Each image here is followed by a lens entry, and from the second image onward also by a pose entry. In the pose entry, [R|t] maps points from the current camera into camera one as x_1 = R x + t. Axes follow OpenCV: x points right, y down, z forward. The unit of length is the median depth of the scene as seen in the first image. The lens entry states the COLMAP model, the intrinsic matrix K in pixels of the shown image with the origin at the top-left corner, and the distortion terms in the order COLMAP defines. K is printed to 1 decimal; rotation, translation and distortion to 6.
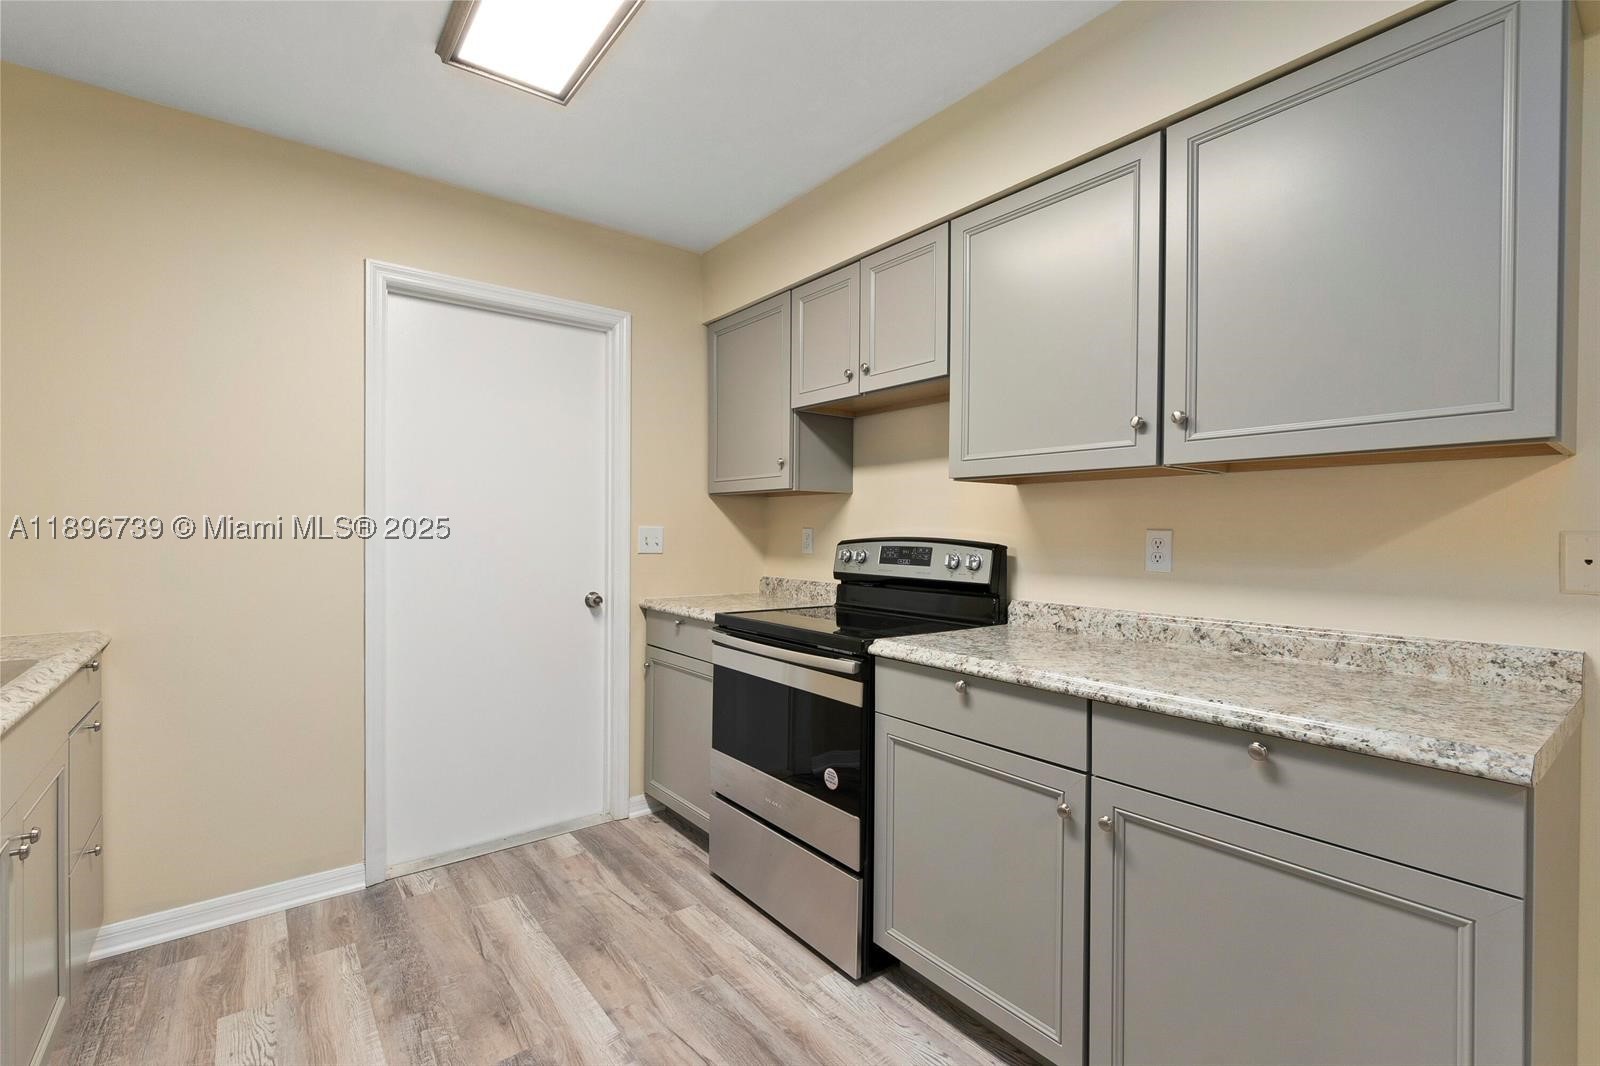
lens RADIAL K [[696.1, 0, 794.6], [0, 696.1, 539.3], [0, 0, 1]] dist [-0.003132, 0.001437]
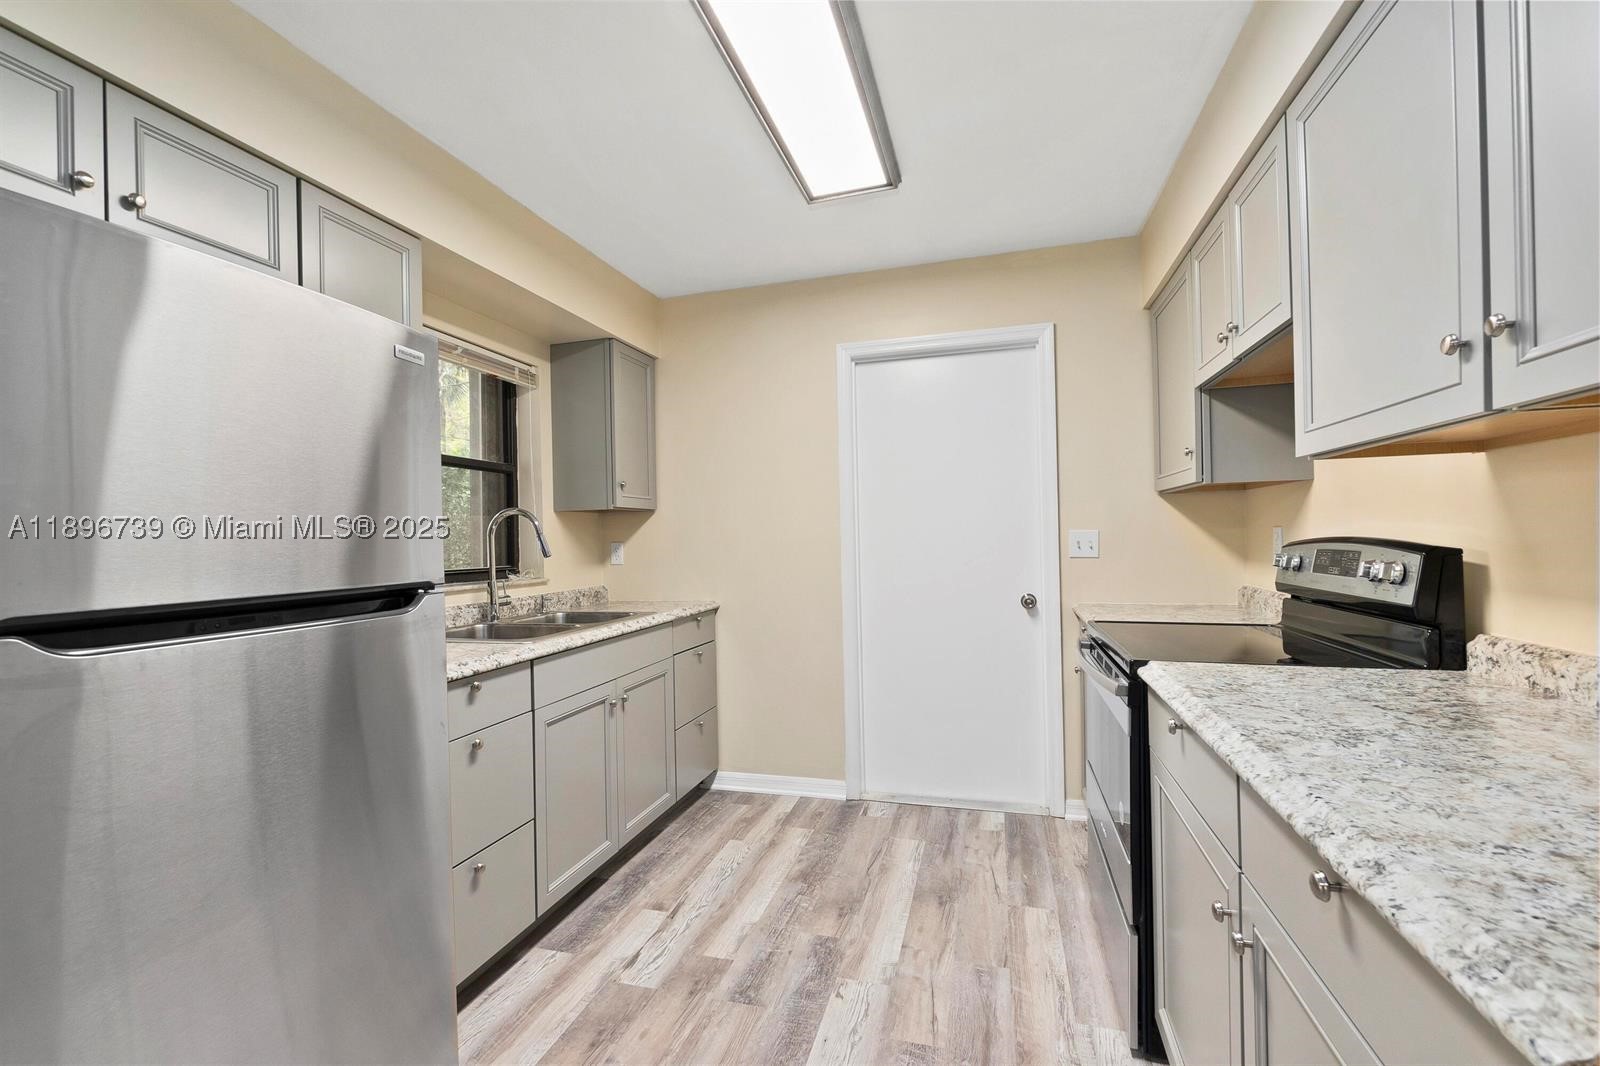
lens RADIAL K [[696.1, 0, 818.8], [0, 696.1, 541.4], [0, 0, 1]] dist [-0.003132, 0.001437]
pose [[0.599733, -0.011253, -0.800121, 0.463579], [0.010367, 0.999926, -0.006292, 0.000676], [0.800133, -0.004521, 0.599805, 0.140768]]
